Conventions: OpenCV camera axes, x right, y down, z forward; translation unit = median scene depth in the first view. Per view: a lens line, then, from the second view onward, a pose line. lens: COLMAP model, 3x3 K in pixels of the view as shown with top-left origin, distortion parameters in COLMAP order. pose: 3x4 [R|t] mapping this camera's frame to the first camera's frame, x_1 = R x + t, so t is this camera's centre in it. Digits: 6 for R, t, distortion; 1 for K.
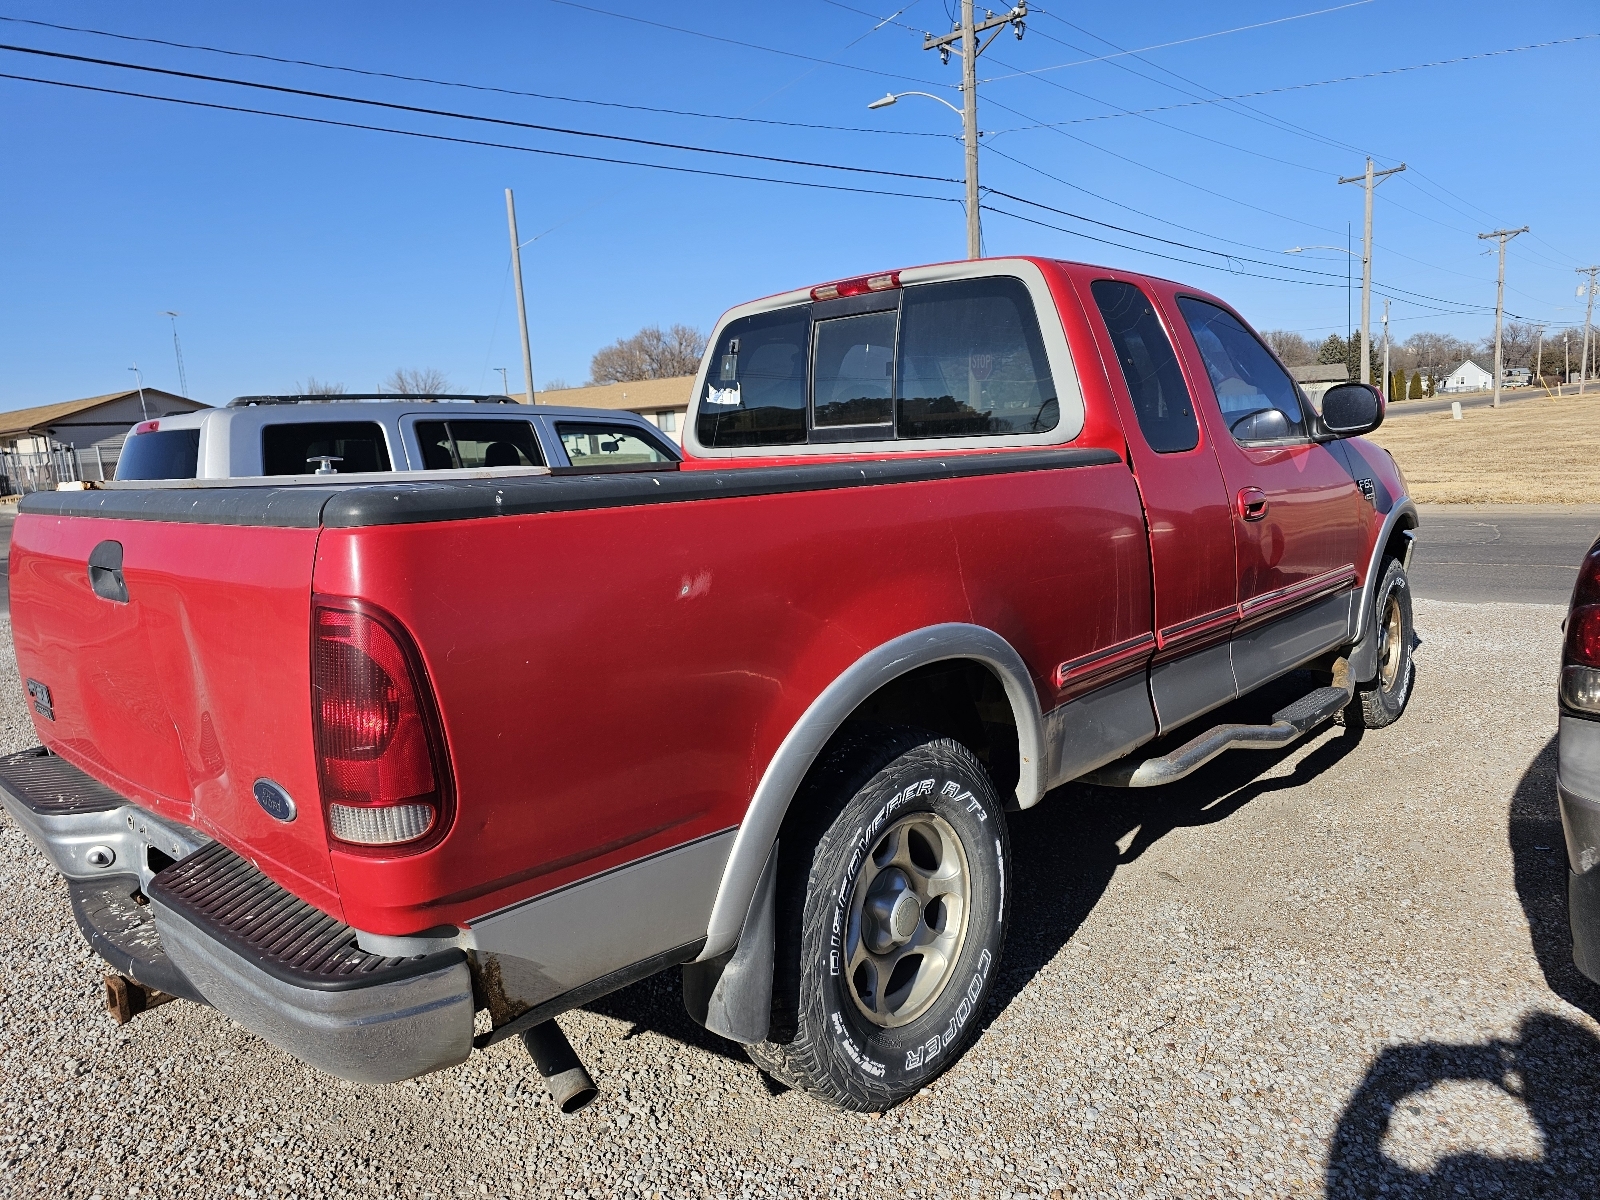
lens RADIAL K [[1077.1, 0, 801.1], [0, 1077.1, 591.5], [0, 0, 1]] dist [0.029923, -0.002289]
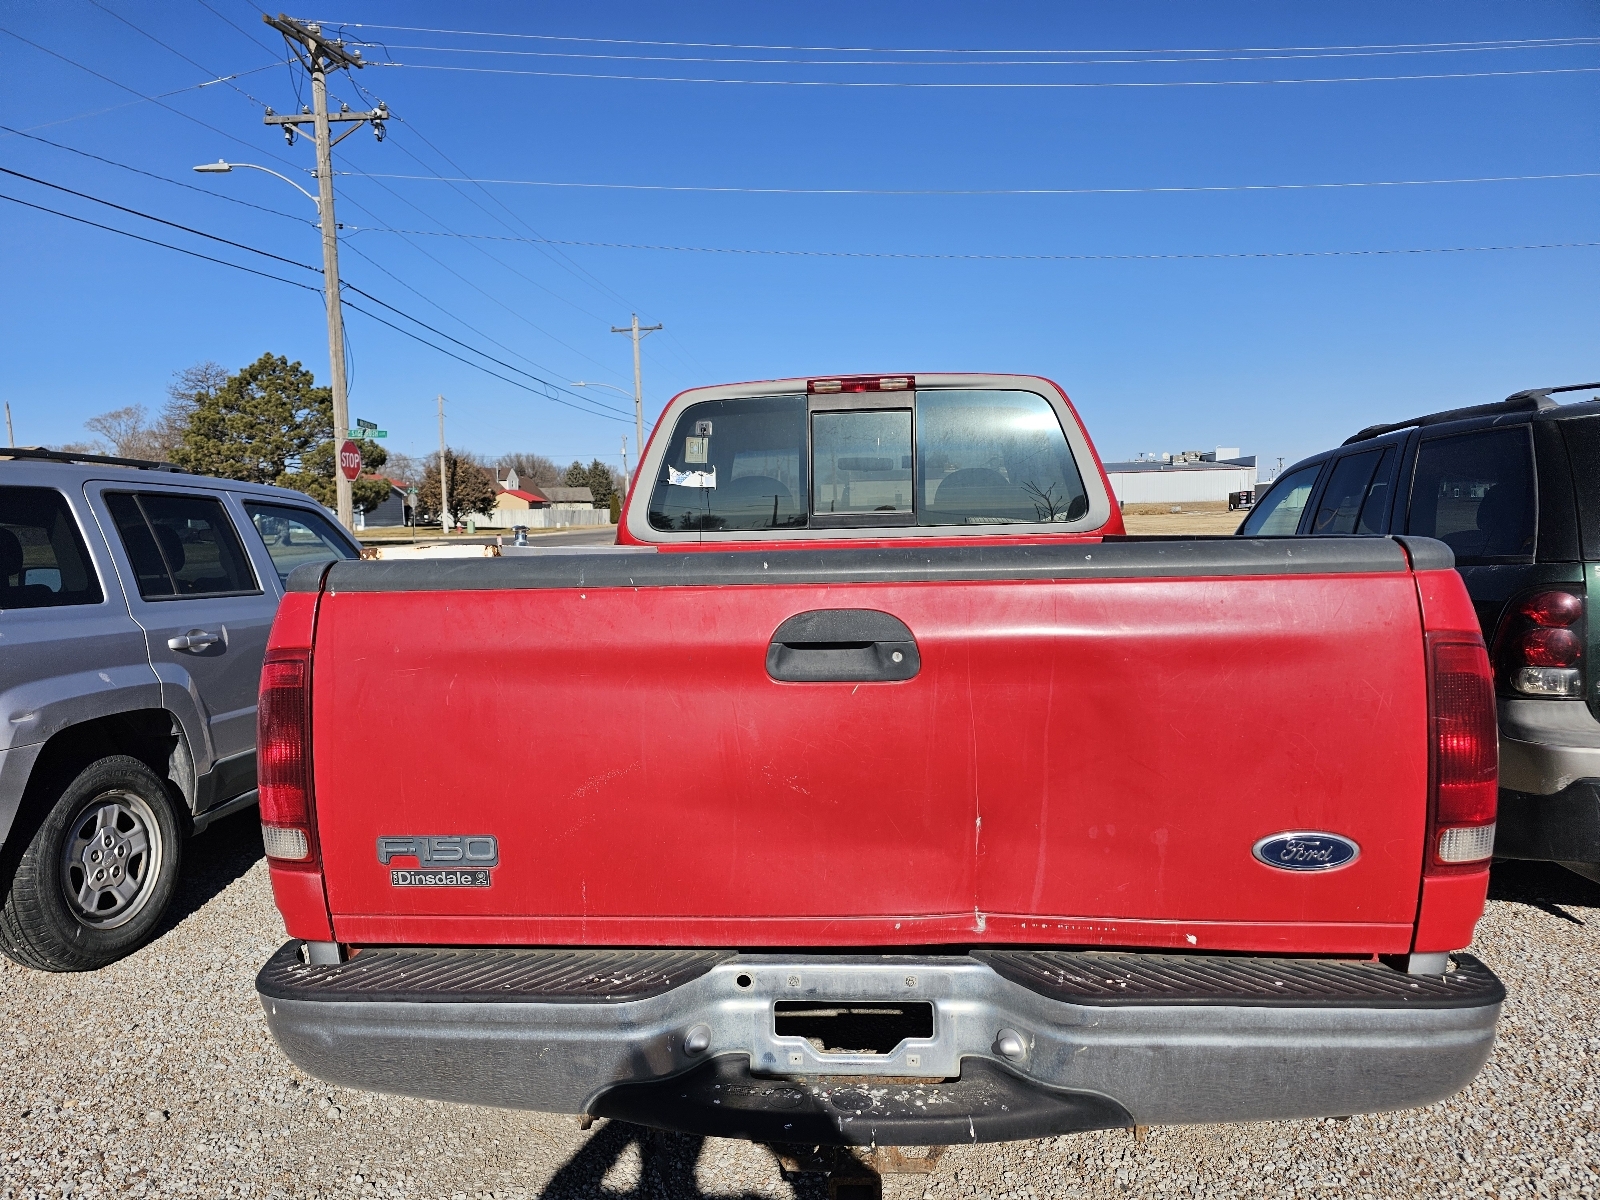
lens RADIAL K [[1077.1, 0, 802.0], [0, 1077.1, 607.6], [0, 0, 1]] dist [0.029923, -0.002289]
pose [[0.783225, -0.017495, 0.621493, -0.116123], [0.072730, 0.995319, -0.063639, 0.000202], [-0.617470, 0.095045, 0.780831, 0.039461]]
